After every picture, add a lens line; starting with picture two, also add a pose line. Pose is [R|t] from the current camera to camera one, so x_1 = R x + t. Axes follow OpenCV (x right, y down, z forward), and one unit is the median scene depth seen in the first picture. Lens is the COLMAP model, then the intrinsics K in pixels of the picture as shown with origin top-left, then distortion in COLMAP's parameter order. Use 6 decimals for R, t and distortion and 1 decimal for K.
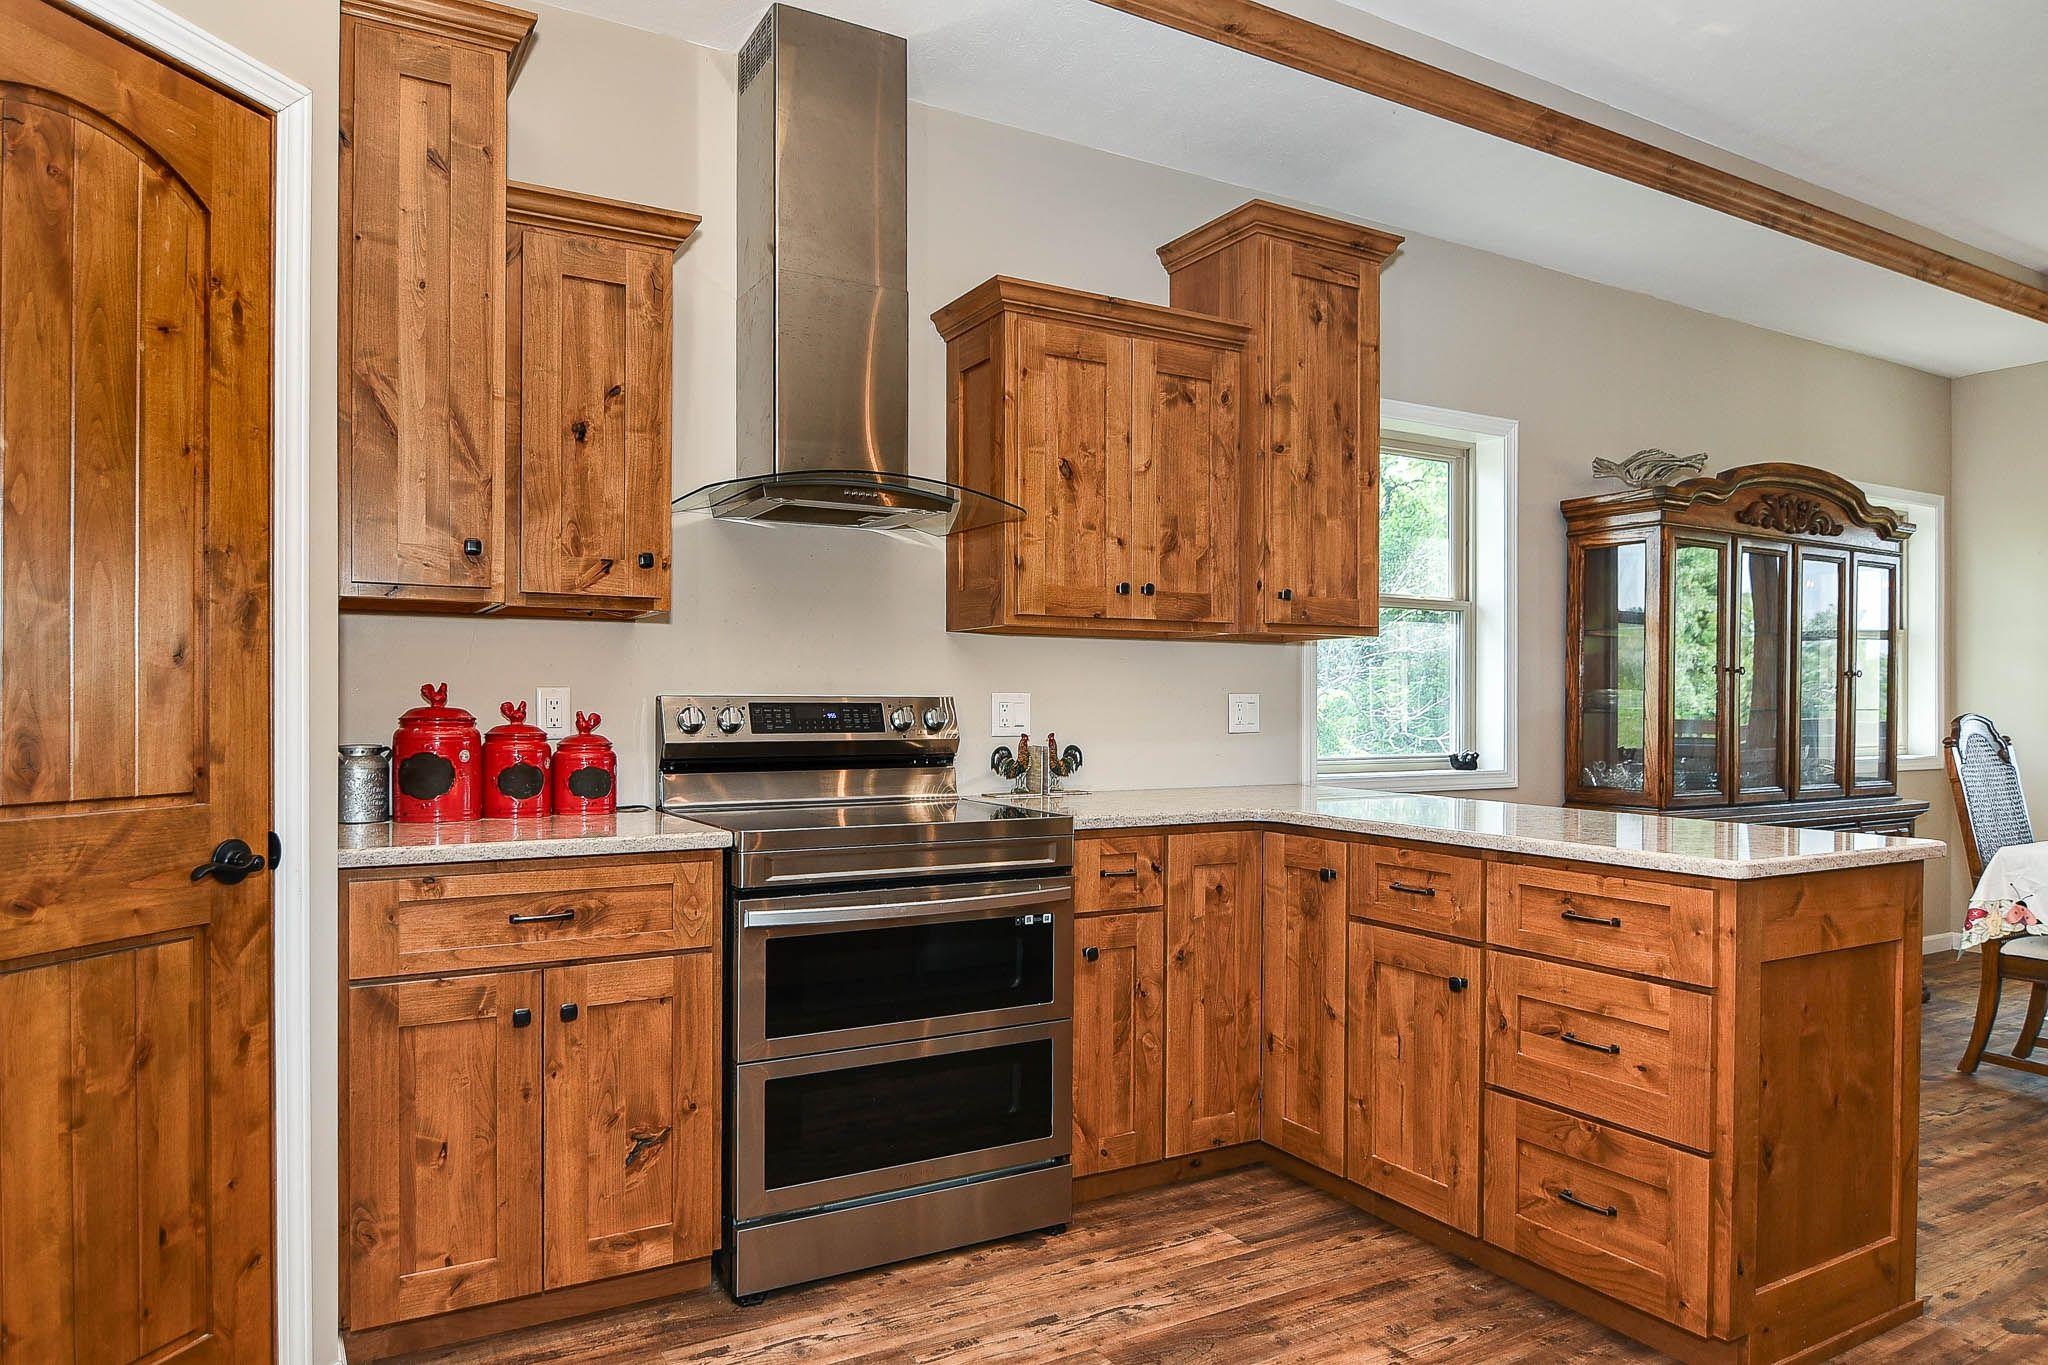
lens RADIAL K [[1261.4, 0, 1022.4], [0, 1261.4, 713.7], [0, 0, 1]] dist [0.003388, -0.017016]
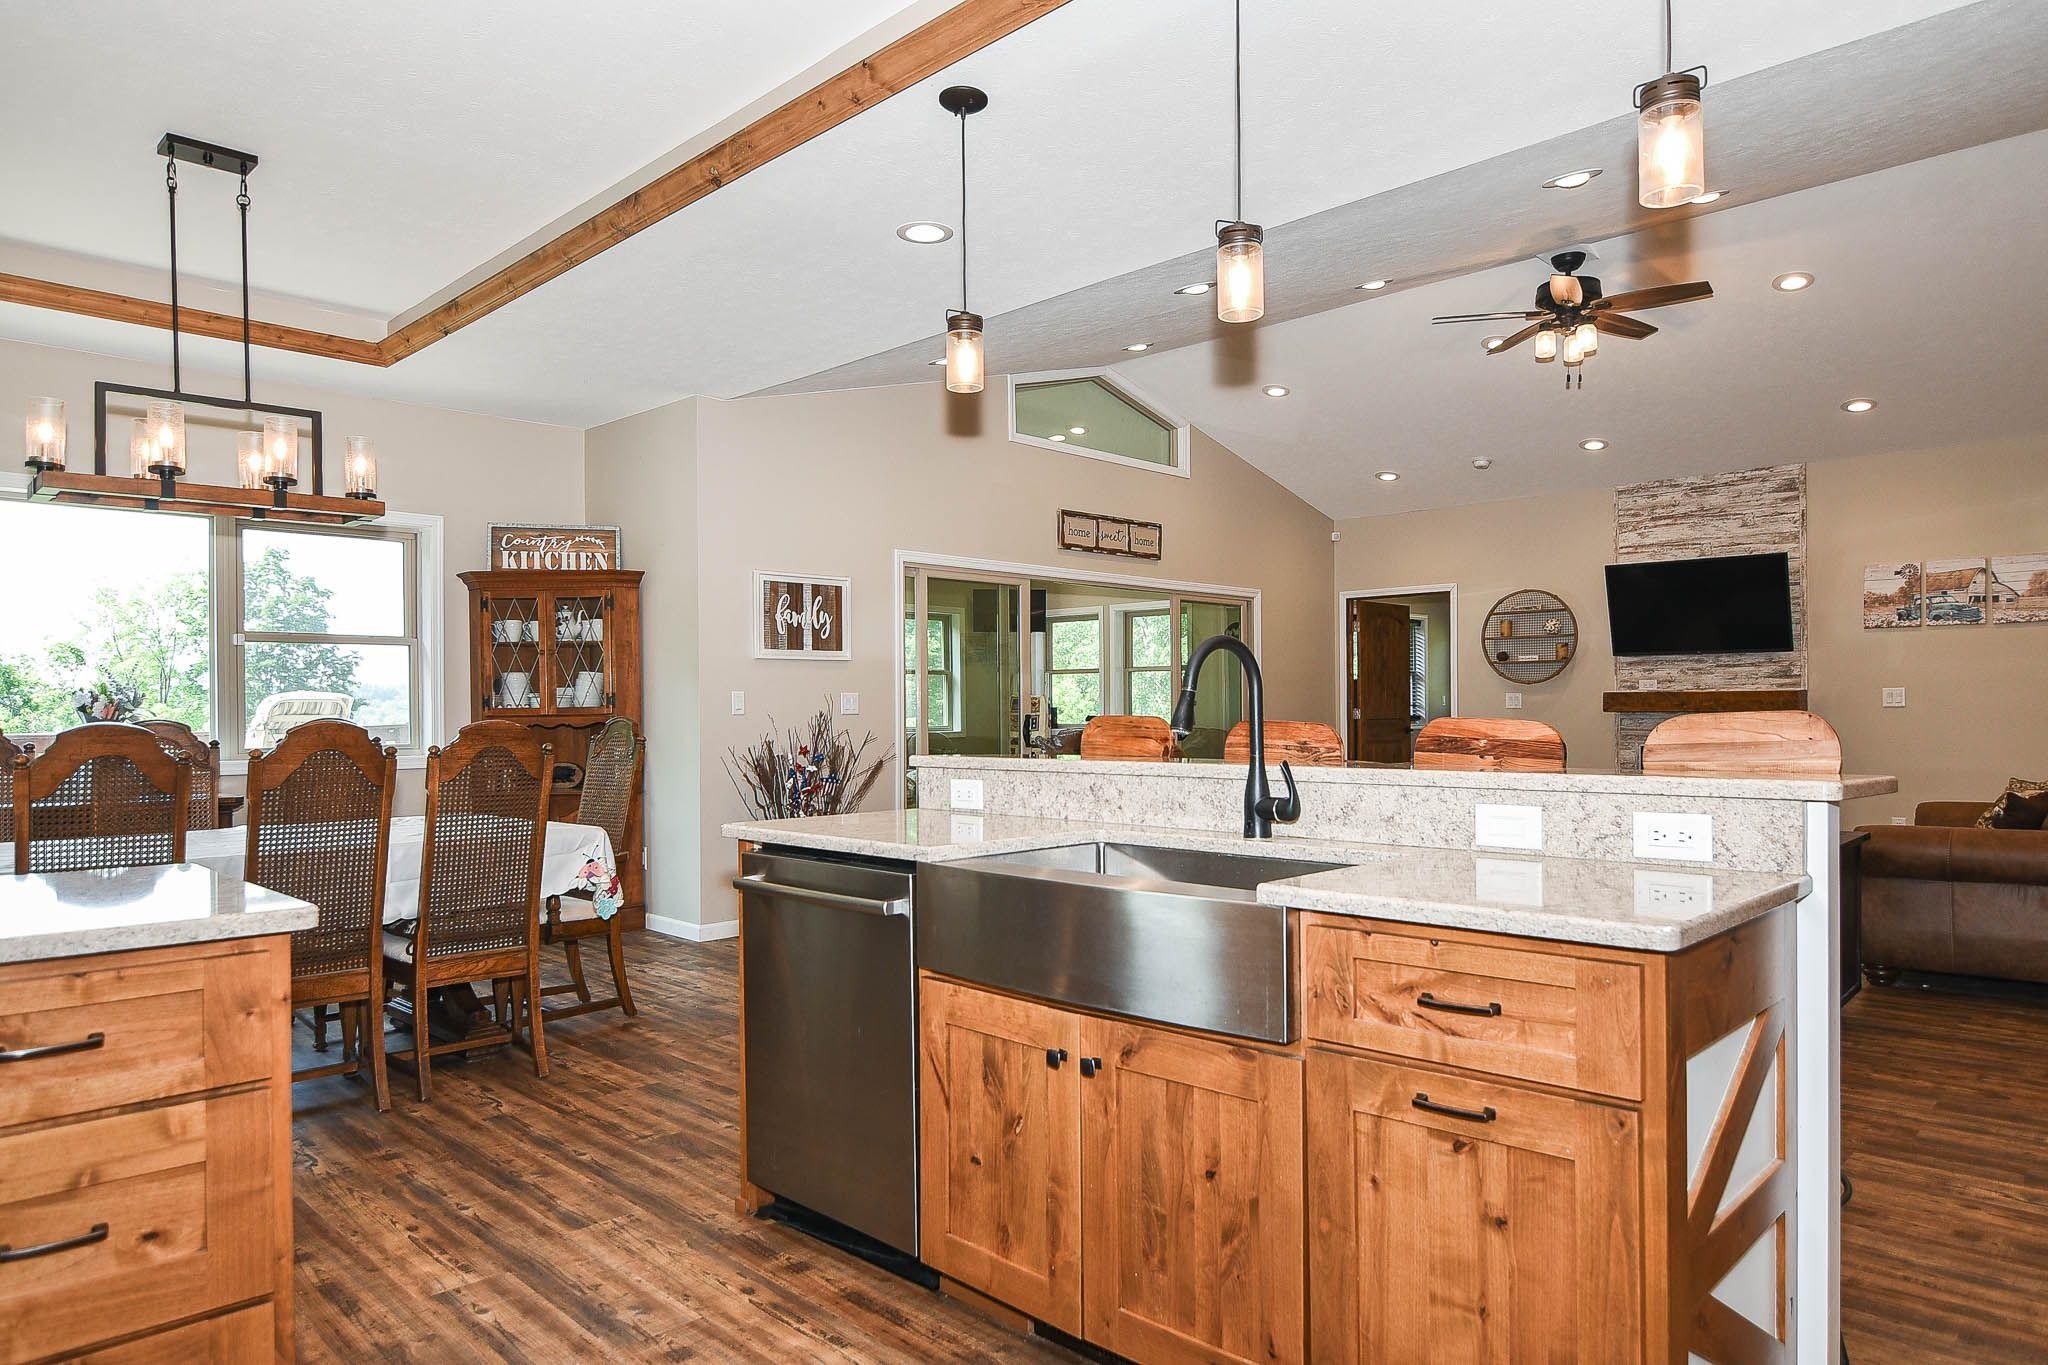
lens RADIAL K [[1261.4, 0, 1022.4], [0, 1261.4, 713.7], [0, 0, 1]] dist [0.003388, -0.017016]
pose [[-0.275224, -0.008314, 0.961344, -0.271497], [0.010269, 0.999880, 0.011587, -0.009882], [-0.961325, 0.013061, -0.275105, 0.628325]]
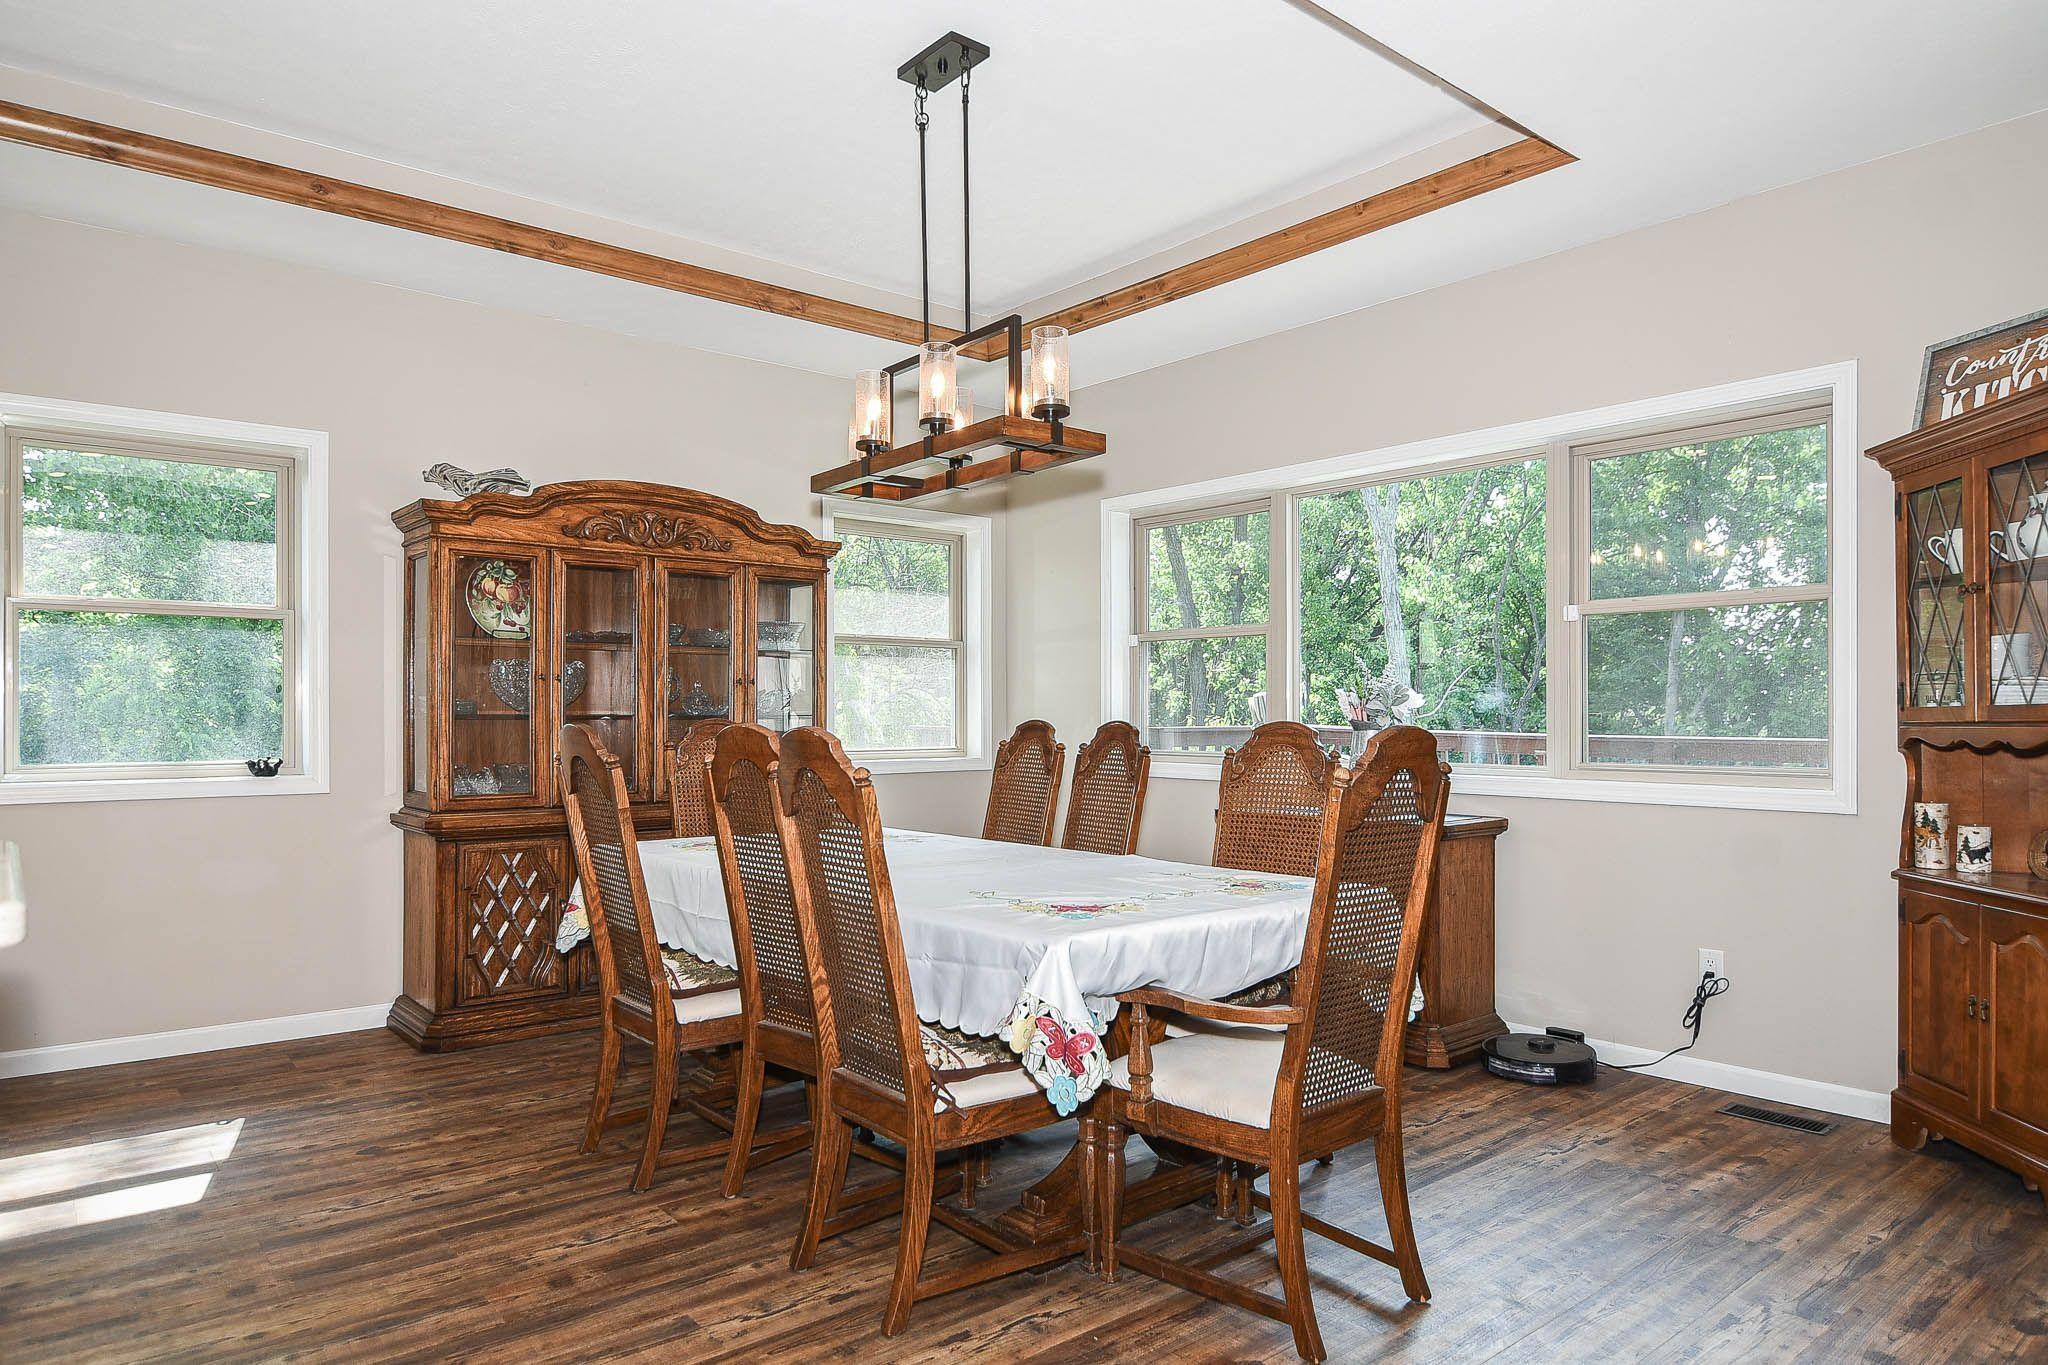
lens RADIAL K [[1261.4, 0, 1022.4], [0, 1261.4, 713.7], [0, 0, 1]] dist [0.003388, -0.017016]
pose [[0.984960, -0.006971, 0.172644, 1.332954], [0.008368, 0.999938, -0.007363, 0.009633], [-0.172582, 0.008697, 0.984957, -0.153543]]
